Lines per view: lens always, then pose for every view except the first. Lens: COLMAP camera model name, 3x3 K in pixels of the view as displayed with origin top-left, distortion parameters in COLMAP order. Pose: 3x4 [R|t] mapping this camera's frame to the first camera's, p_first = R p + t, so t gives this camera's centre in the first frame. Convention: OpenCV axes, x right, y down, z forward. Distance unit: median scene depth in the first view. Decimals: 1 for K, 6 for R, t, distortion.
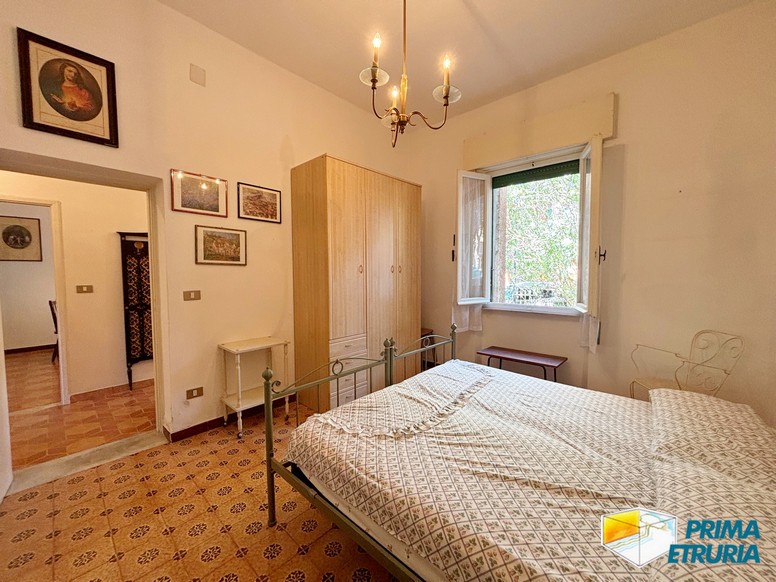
lens RADIAL K [[313.0, 0, 388.8], [0, 313.0, 290.2], [0, 0, 1]] dist [-0.000590, -0.000825]
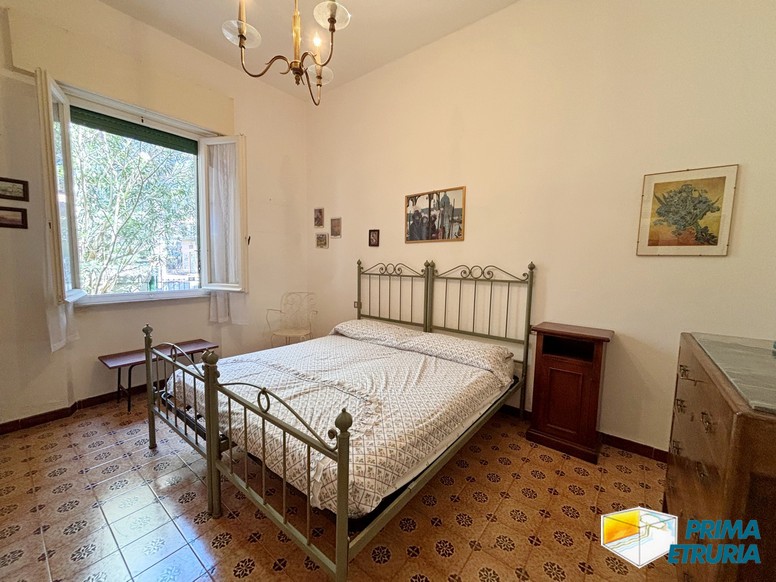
lens RADIAL K [[313.0, 0, 388.8], [0, 313.0, 290.7], [0, 0, 1]] dist [-0.000590, -0.000825]
pose [[-0.085276, -0.089911, 0.992292, -0.882584], [0.035300, 0.995022, 0.093192, -0.022933], [-0.995732, 0.042975, -0.081678, 0.885511]]
